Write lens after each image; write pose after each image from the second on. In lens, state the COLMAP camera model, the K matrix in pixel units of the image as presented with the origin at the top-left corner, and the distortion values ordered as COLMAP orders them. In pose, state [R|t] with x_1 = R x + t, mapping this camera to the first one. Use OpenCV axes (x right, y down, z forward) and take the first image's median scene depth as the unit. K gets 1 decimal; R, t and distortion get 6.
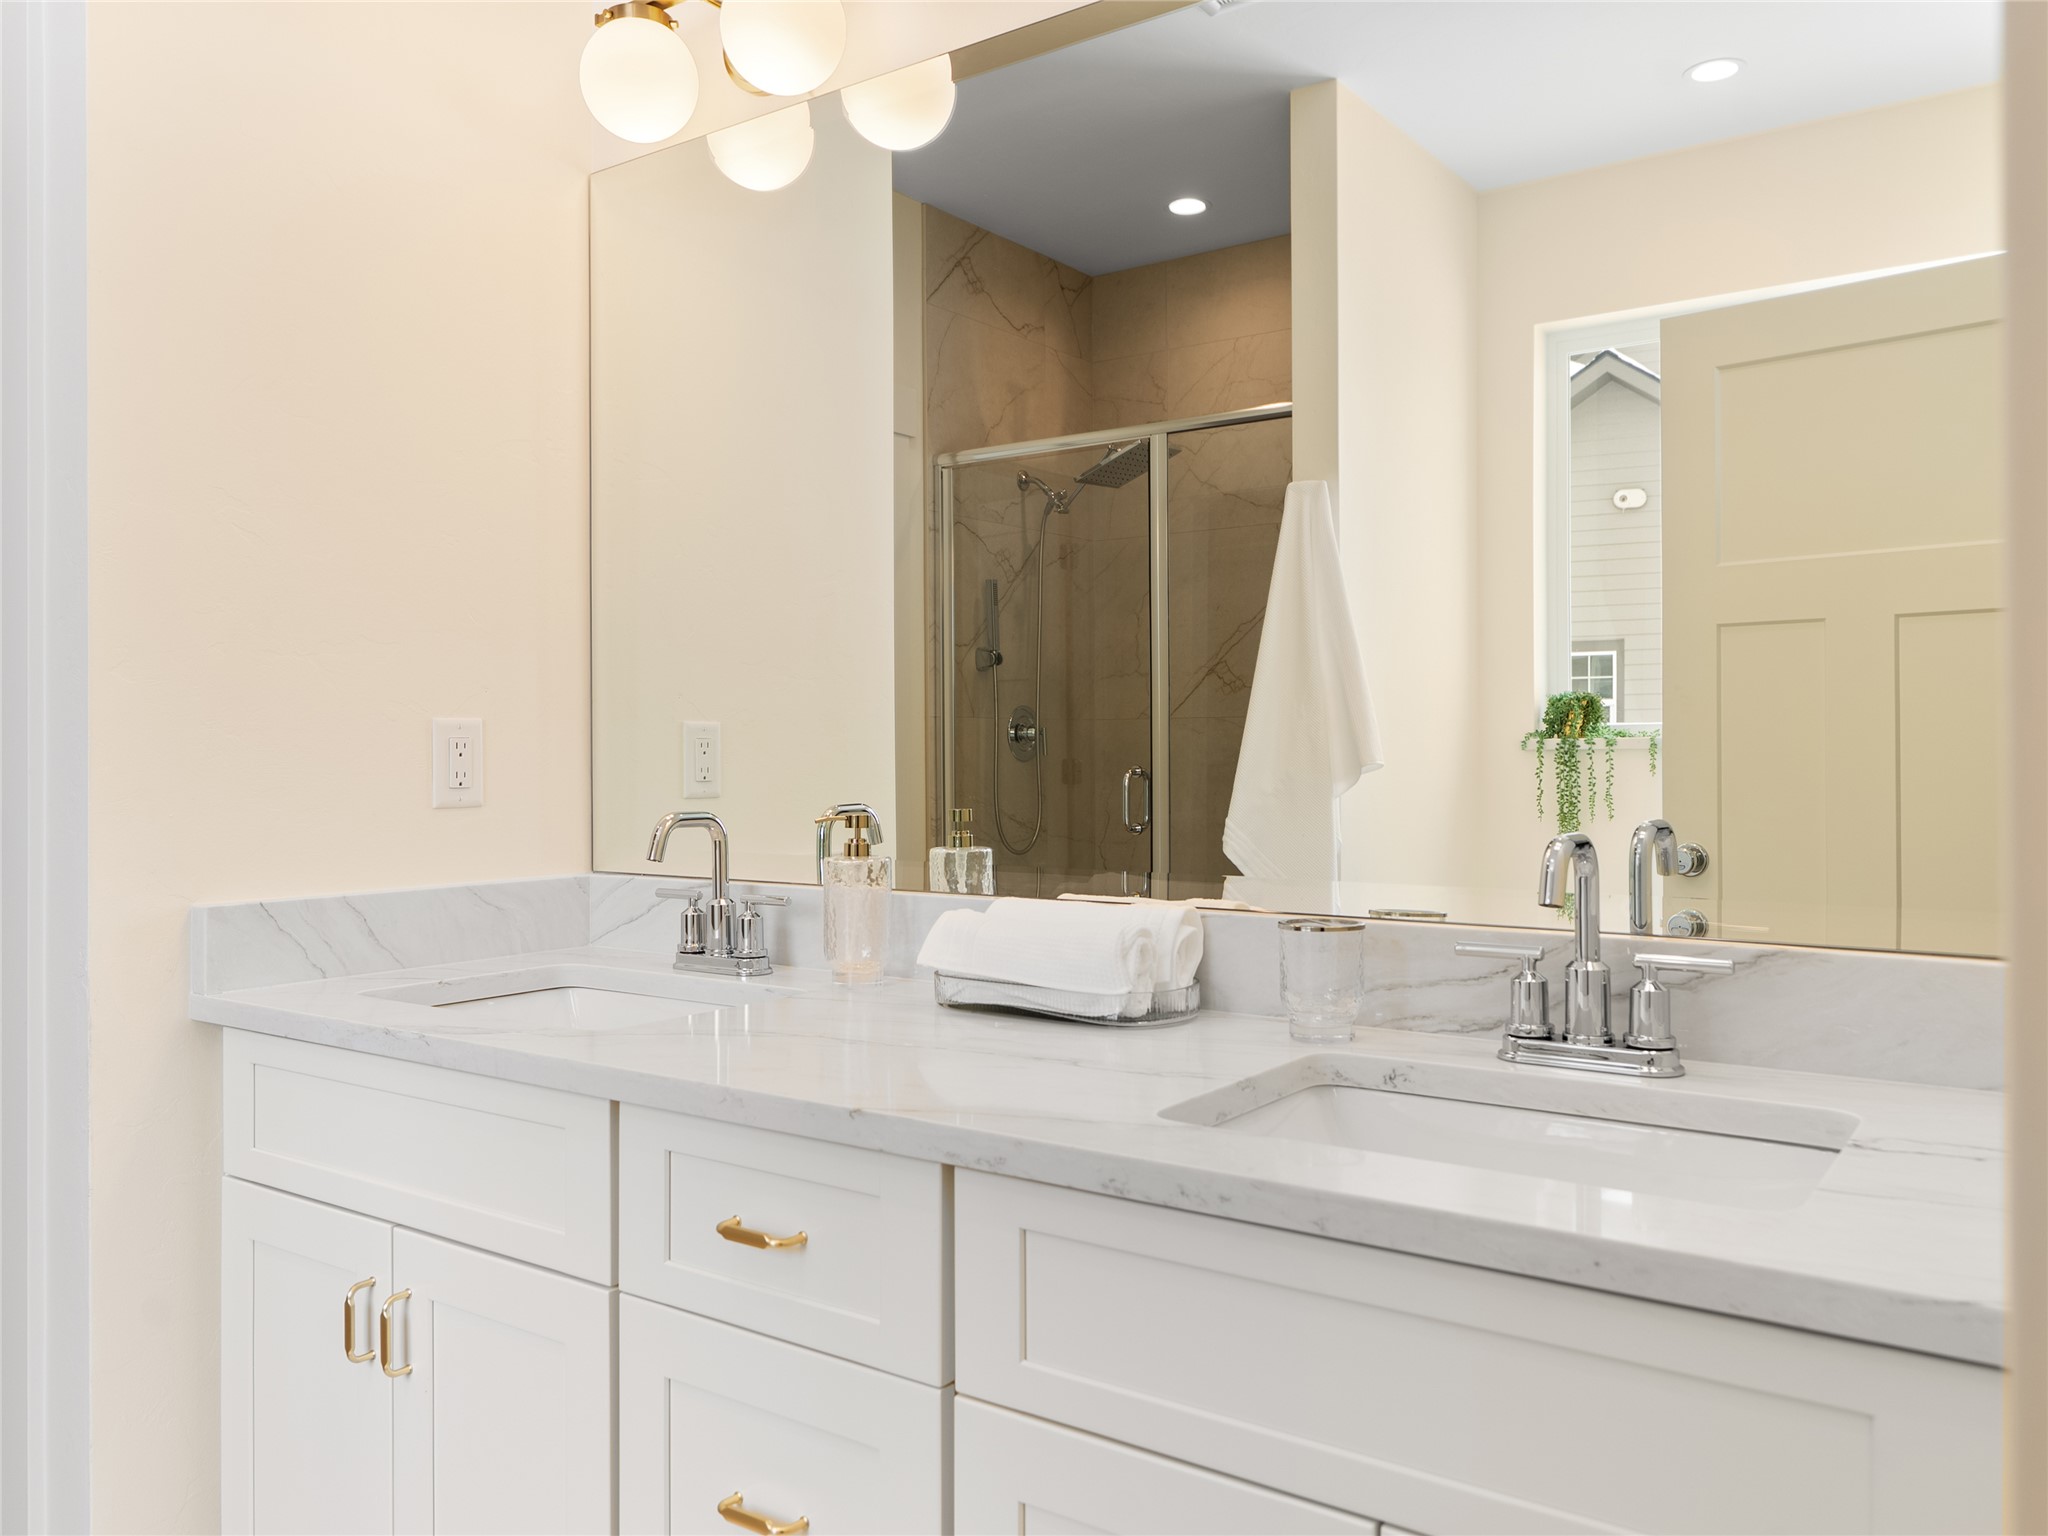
lens RADIAL K [[1548.6, 0, 1031.9], [0, 1548.6, 754.7], [0, 0, 1]] dist [0.003276, 0.000591]
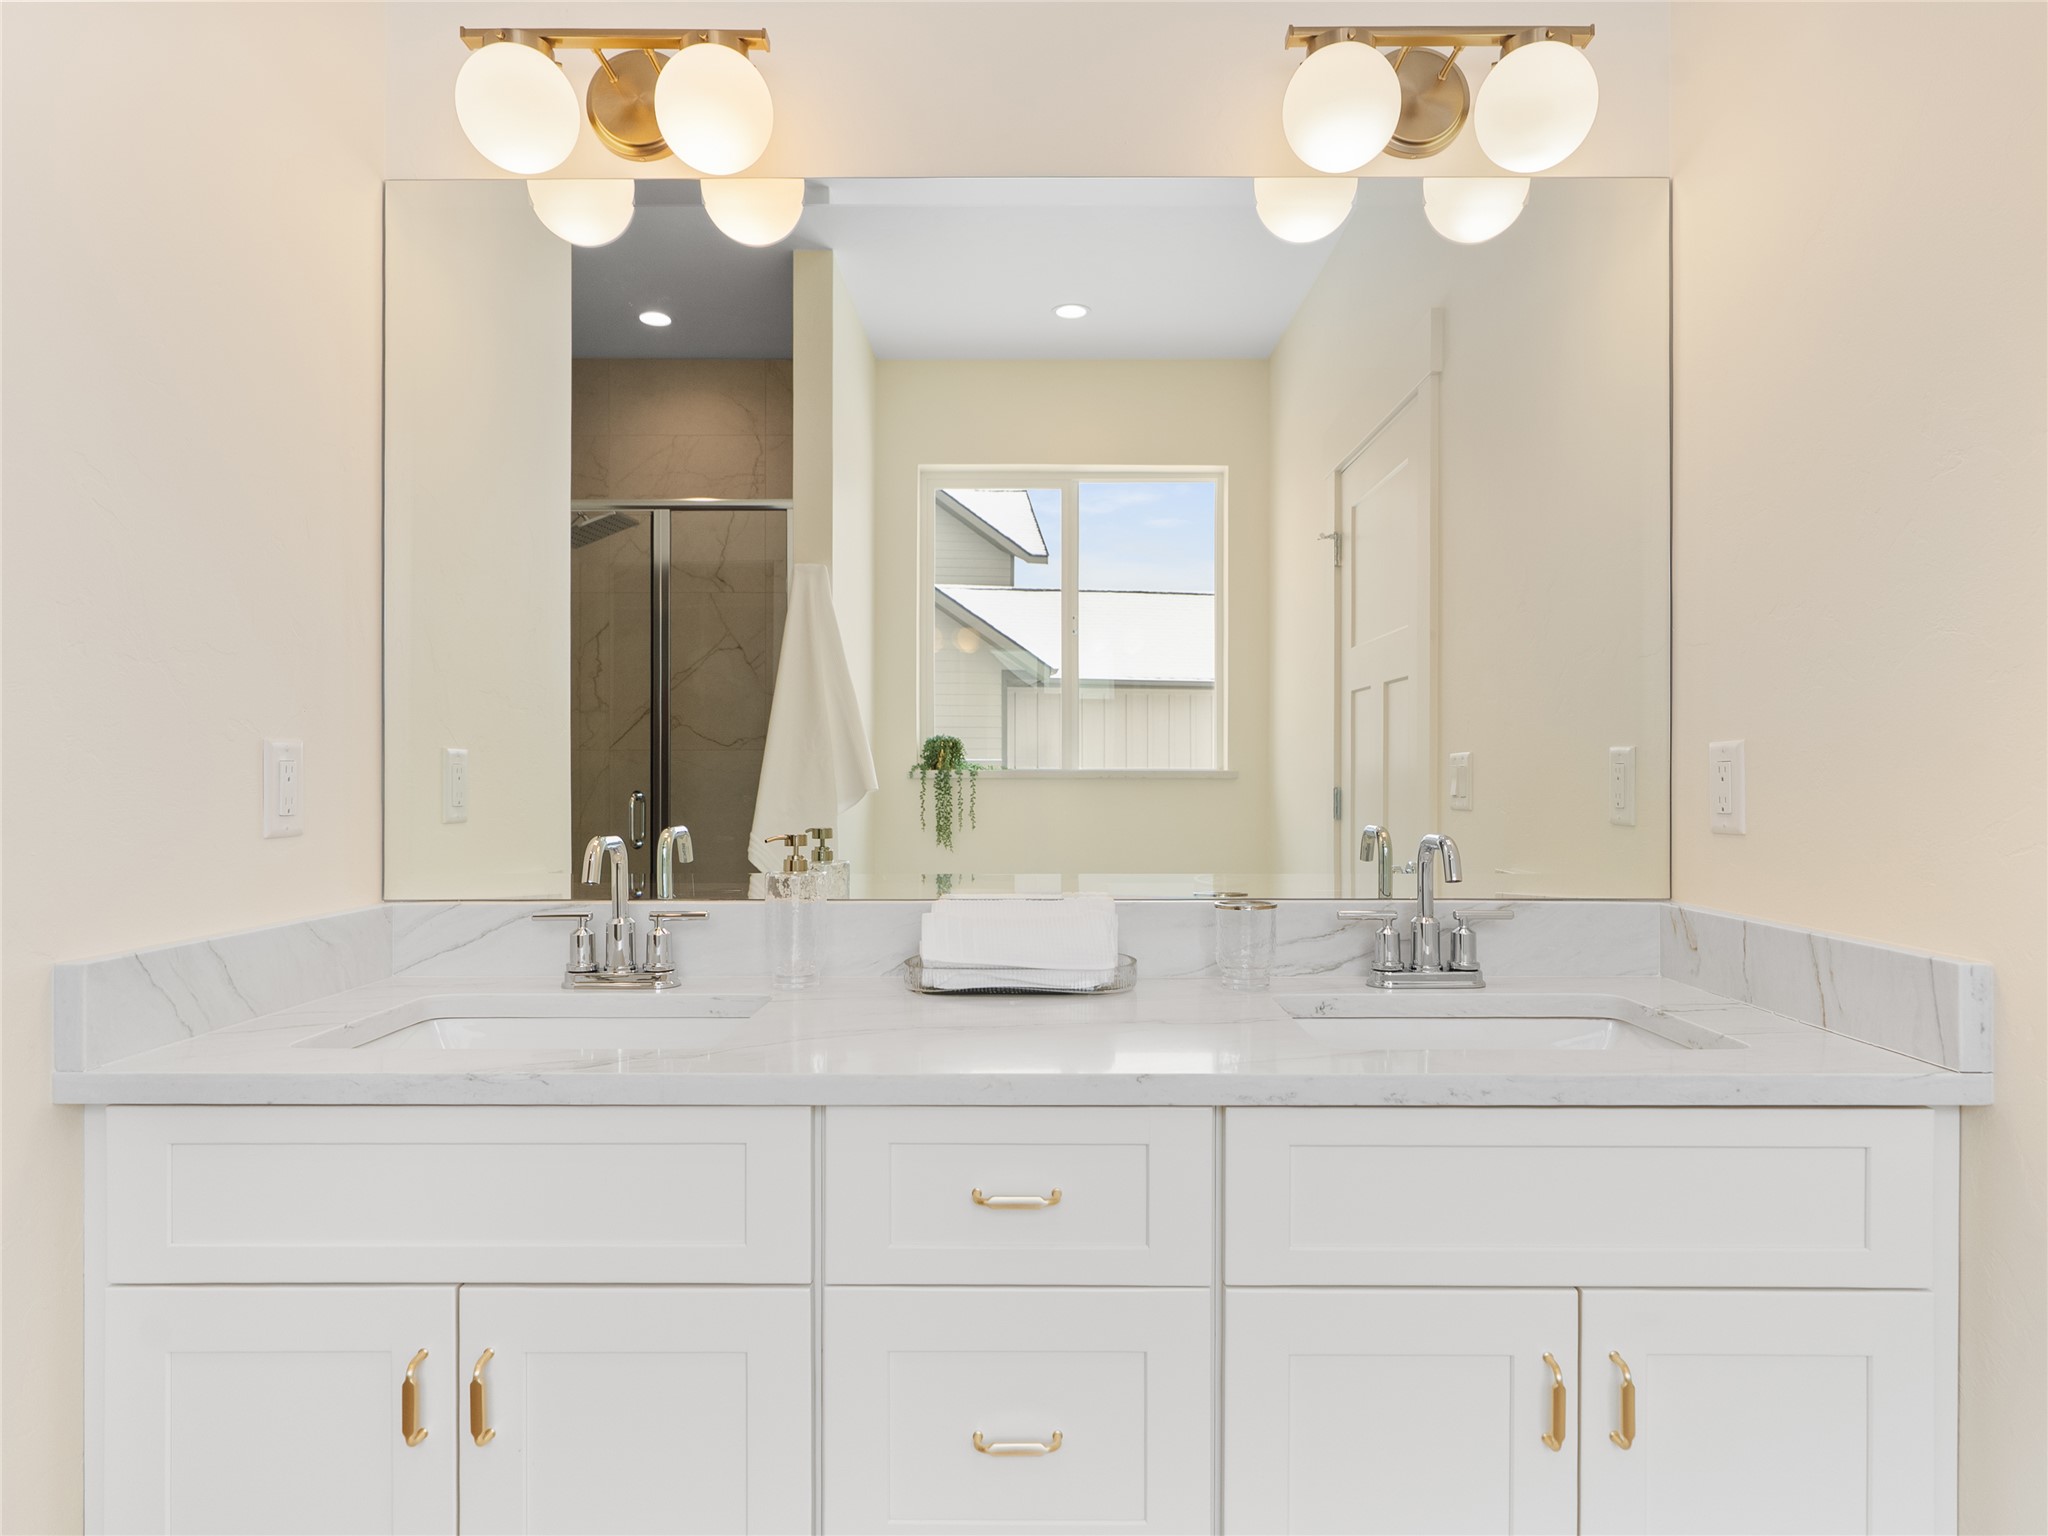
lens RADIAL K [[1217.0, 0, 1028.1], [0, 1217.0, 779.9], [0, 0, 1]] dist [-0.000817, -0.002490]
pose [[0.817536, 0.003721, 0.575866, -0.458154], [-0.002912, 0.999993, -0.002328, 0.000734], [-0.575870, 0.000227, 0.817541, 0.170137]]
